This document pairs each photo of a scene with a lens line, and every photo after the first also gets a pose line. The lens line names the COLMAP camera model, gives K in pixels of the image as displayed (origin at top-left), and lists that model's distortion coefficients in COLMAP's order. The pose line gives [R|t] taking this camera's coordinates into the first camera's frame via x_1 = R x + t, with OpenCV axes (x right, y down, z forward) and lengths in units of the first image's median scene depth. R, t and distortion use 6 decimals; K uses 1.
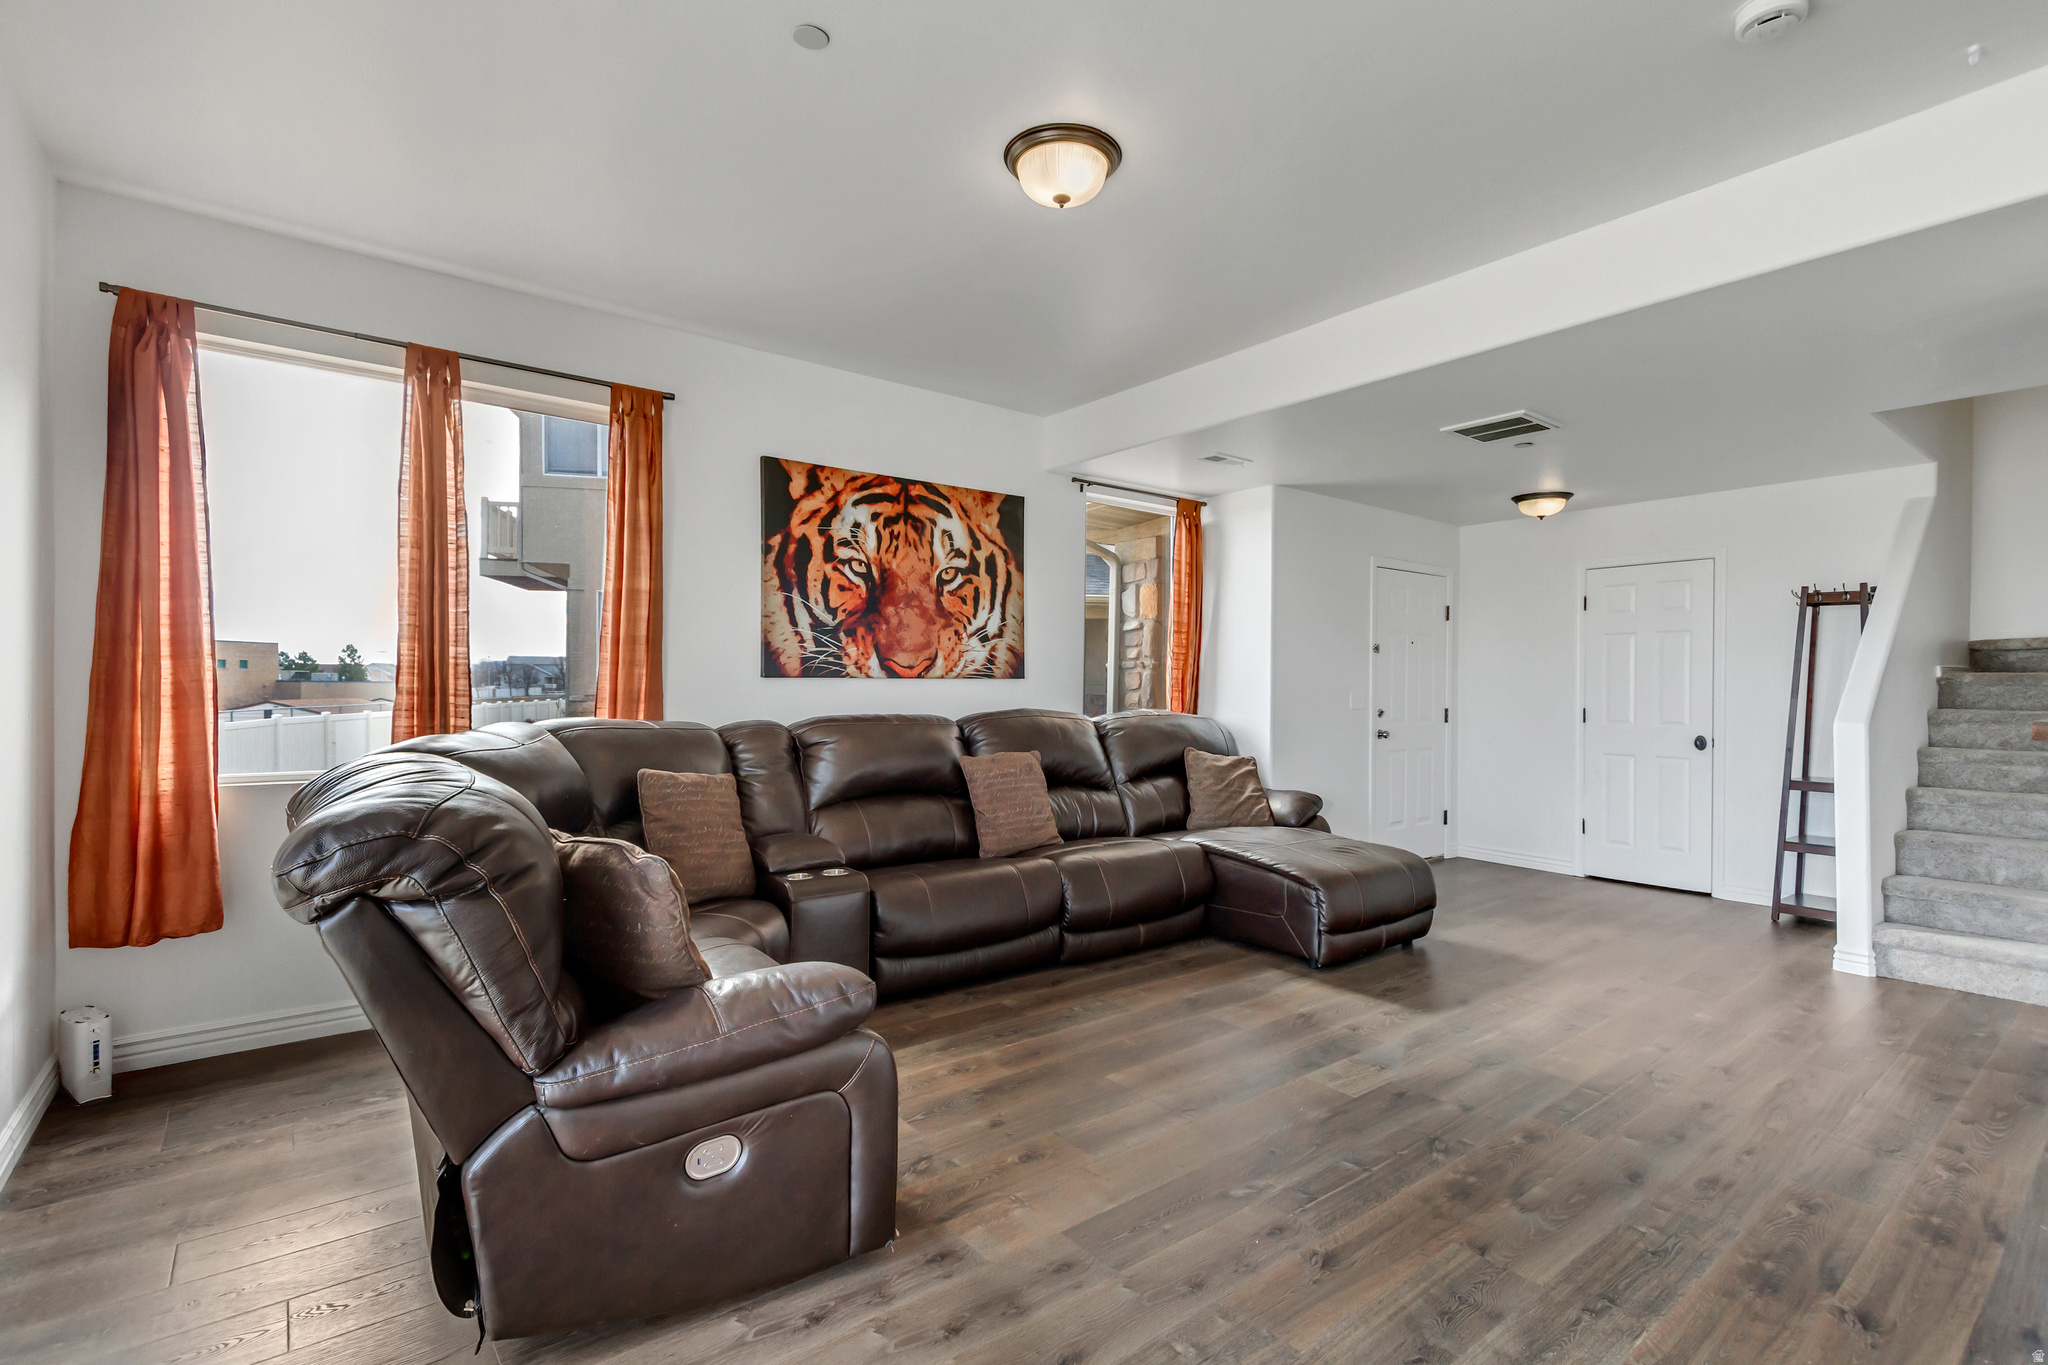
lens RADIAL K [[935.2, 0, 1026.9], [0, 935.2, 689.1], [0, 0, 1]] dist [0.015301, -0.010950]
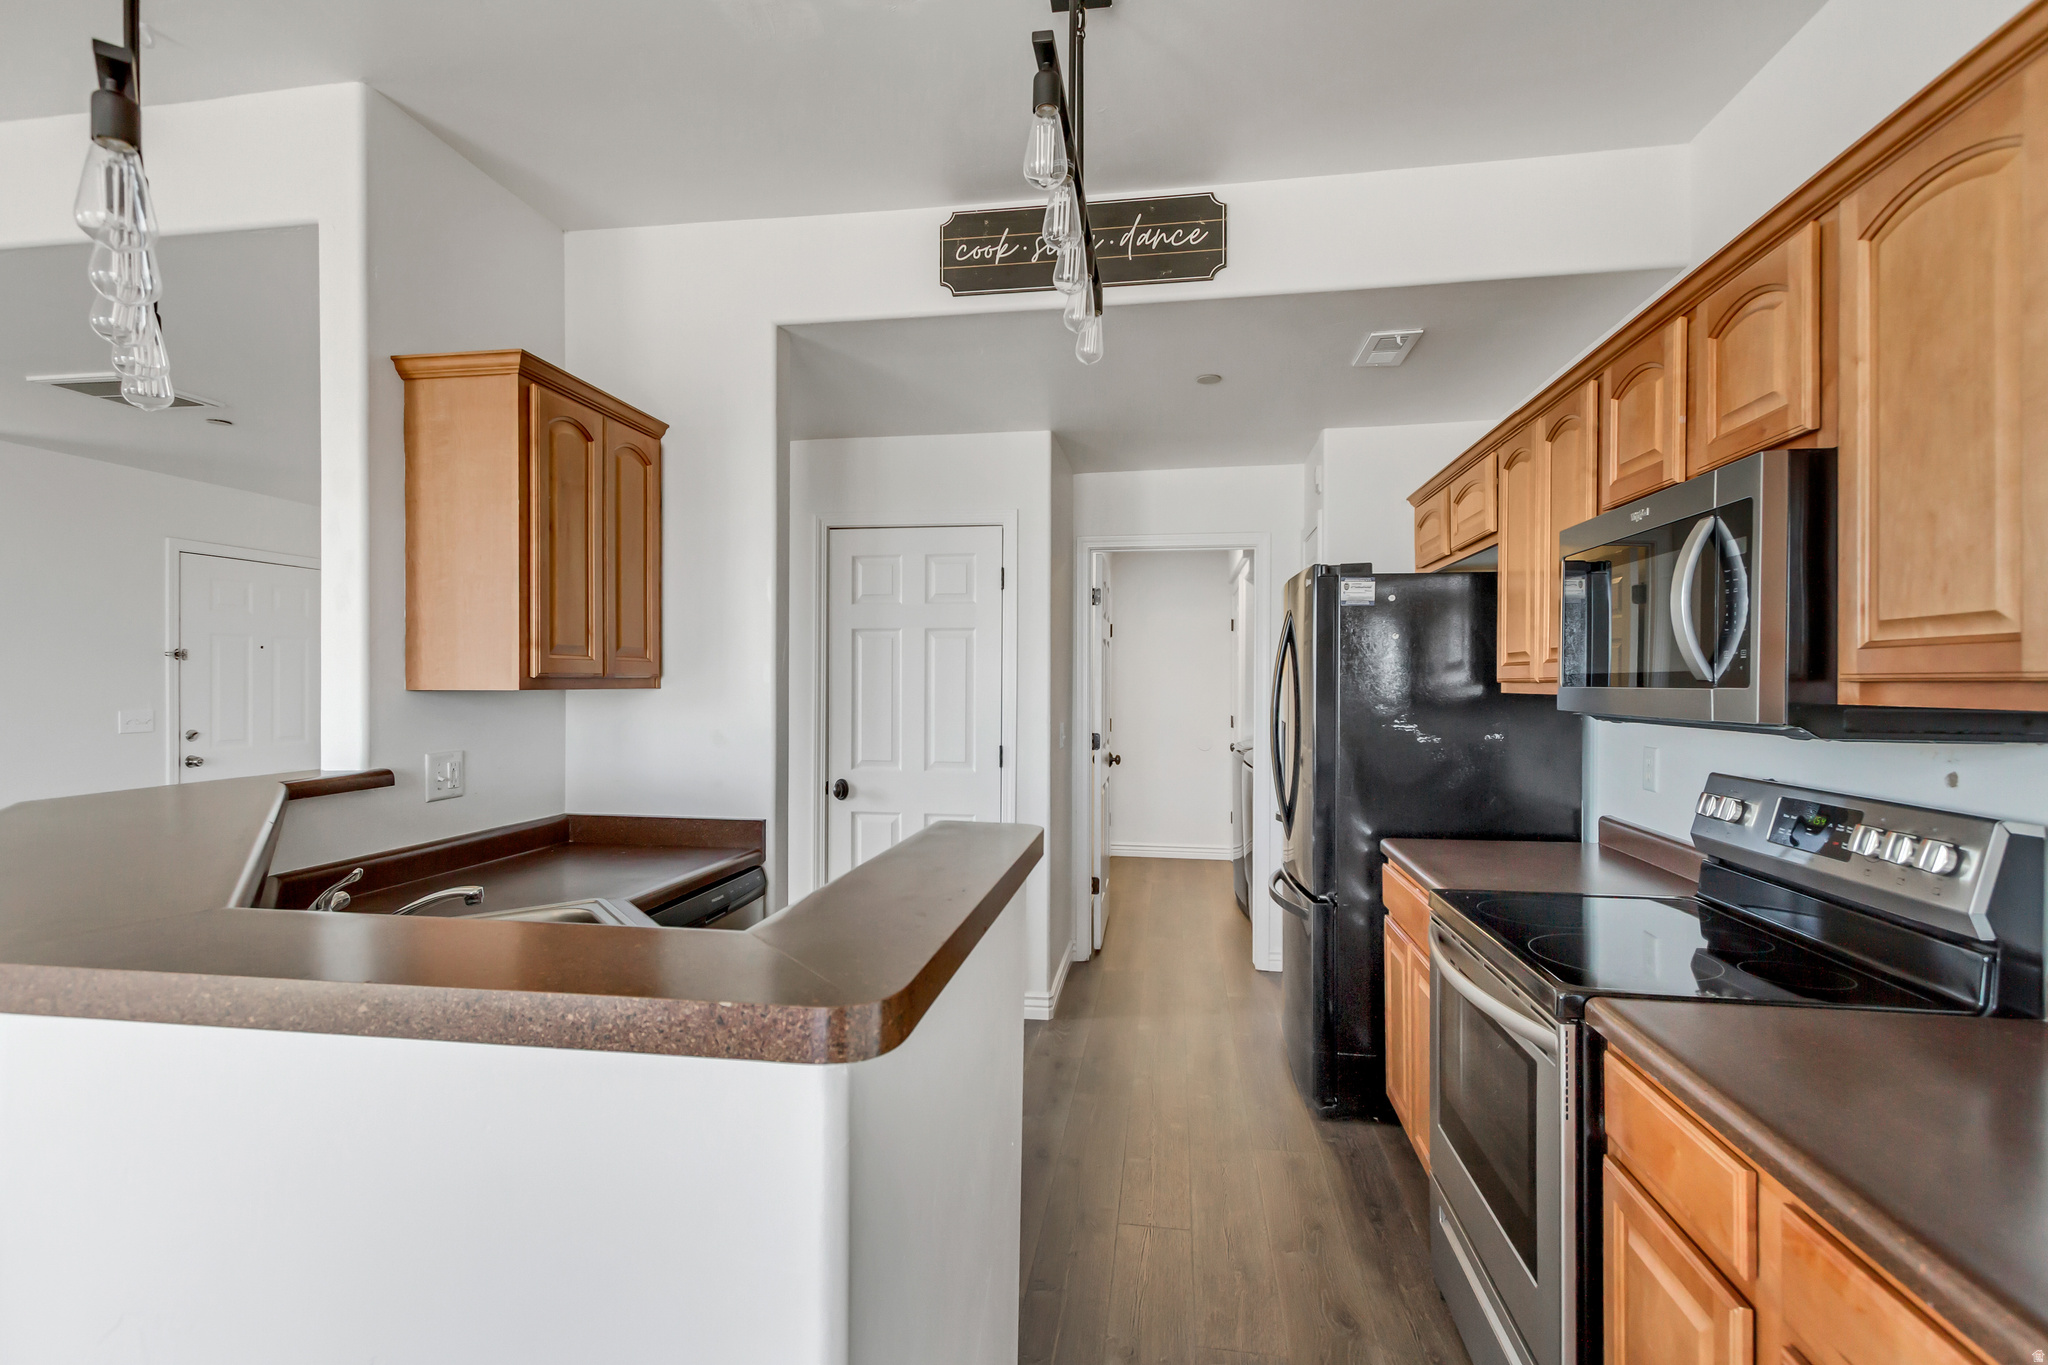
lens RADIAL K [[935.2, 0, 1026.9], [0, 935.2, 689.1], [0, 0, 1]] dist [0.015301, -0.010950]
pose [[0.732380, -0.006942, 0.680861, 0.495262], [-0.001812, 0.999925, 0.012144, -0.034695], [-0.680894, -0.010128, 0.732312, -0.102469]]
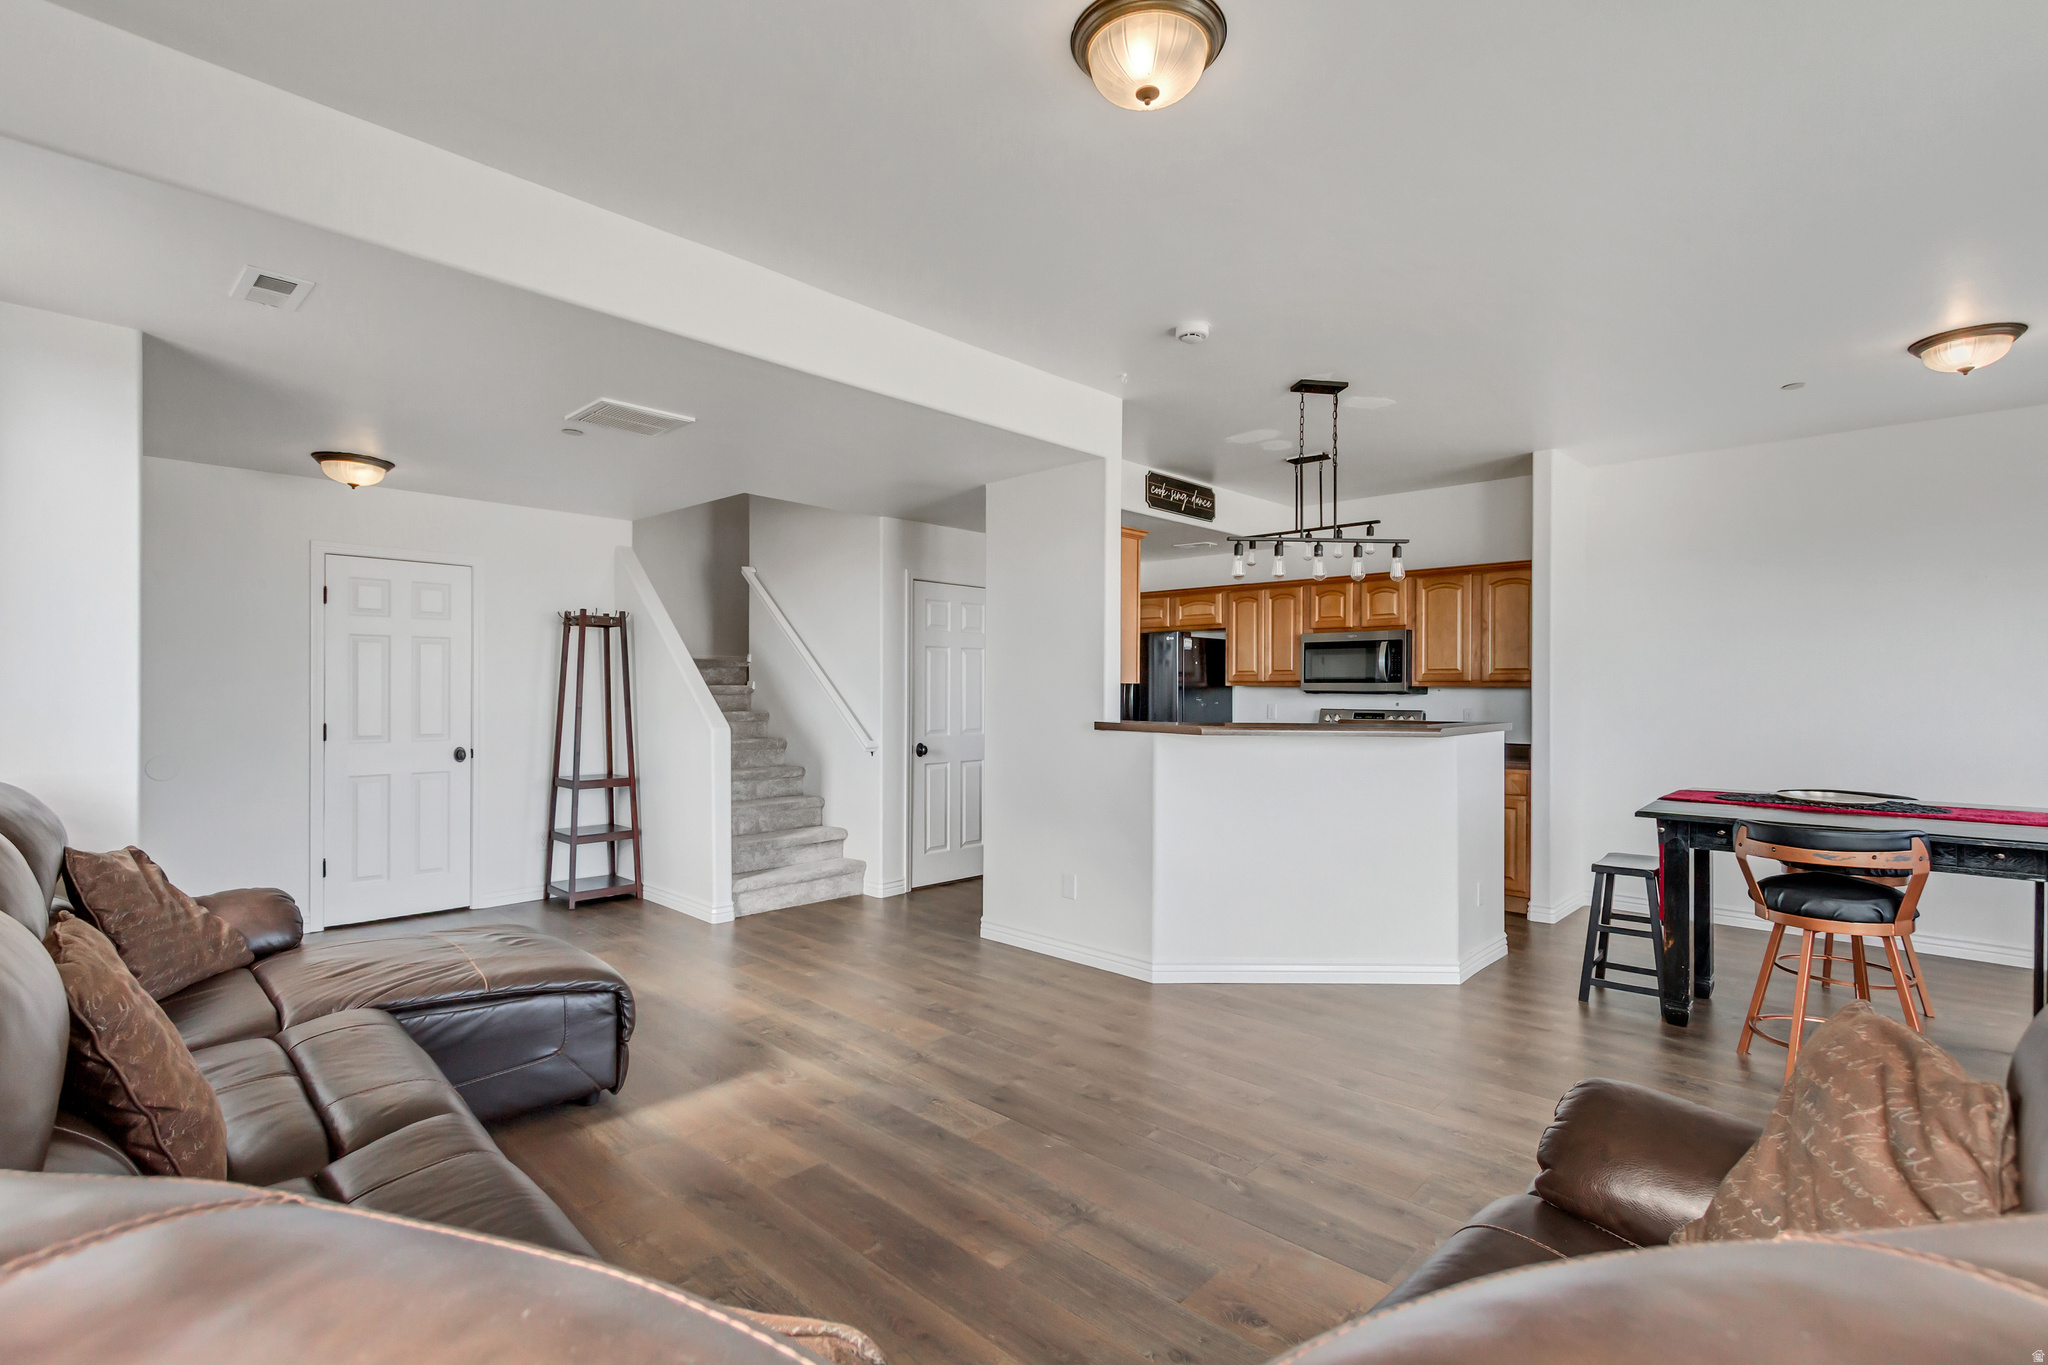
lens RADIAL K [[935.2, 0, 1026.9], [0, 935.2, 689.1], [0, 0, 1]] dist [0.015301, -0.010950]
pose [[-0.138588, -0.005082, 0.990337, -0.424899], [-0.006810, 0.999968, 0.004178, -0.024025], [-0.990327, -0.006165, -0.138618, 0.723455]]
